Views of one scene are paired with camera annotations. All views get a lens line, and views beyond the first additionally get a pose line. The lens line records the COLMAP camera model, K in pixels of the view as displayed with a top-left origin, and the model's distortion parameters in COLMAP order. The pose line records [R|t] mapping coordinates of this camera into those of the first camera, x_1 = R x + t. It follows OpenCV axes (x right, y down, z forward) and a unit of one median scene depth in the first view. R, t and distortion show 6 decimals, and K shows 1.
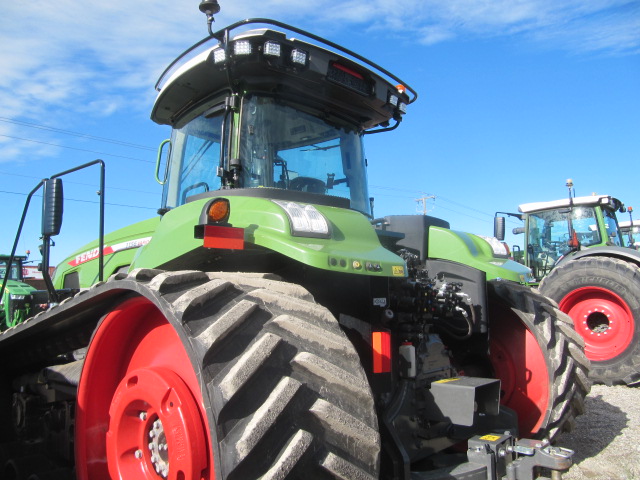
lens RADIAL K [[535.0, 0, 316.6], [0, 535.0, 238.2], [0, 0, 1]] dist [-0.073558, 0.063423]
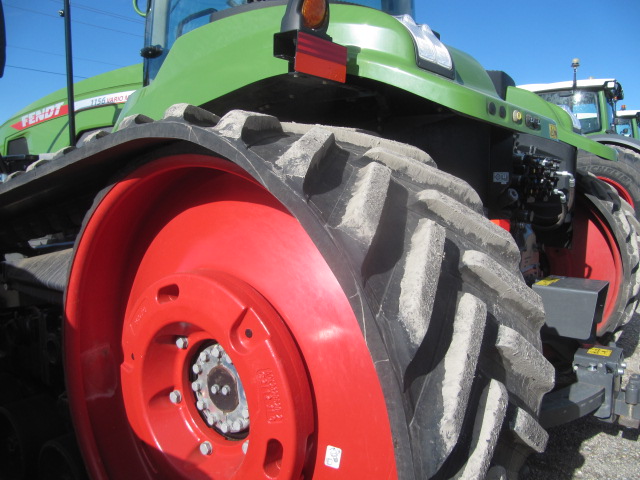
lens RADIAL K [[531.0, 0, 321.7], [0, 531.0, 242.0], [0, 0, 1]] dist [-0.054938, 0.013607]
pose [[0.993229, 0.011649, 0.115591, -0.227417], [-0.036745, 0.975381, 0.217442, 0.066832], [-0.110212, -0.220217, 0.969205, 0.369395]]
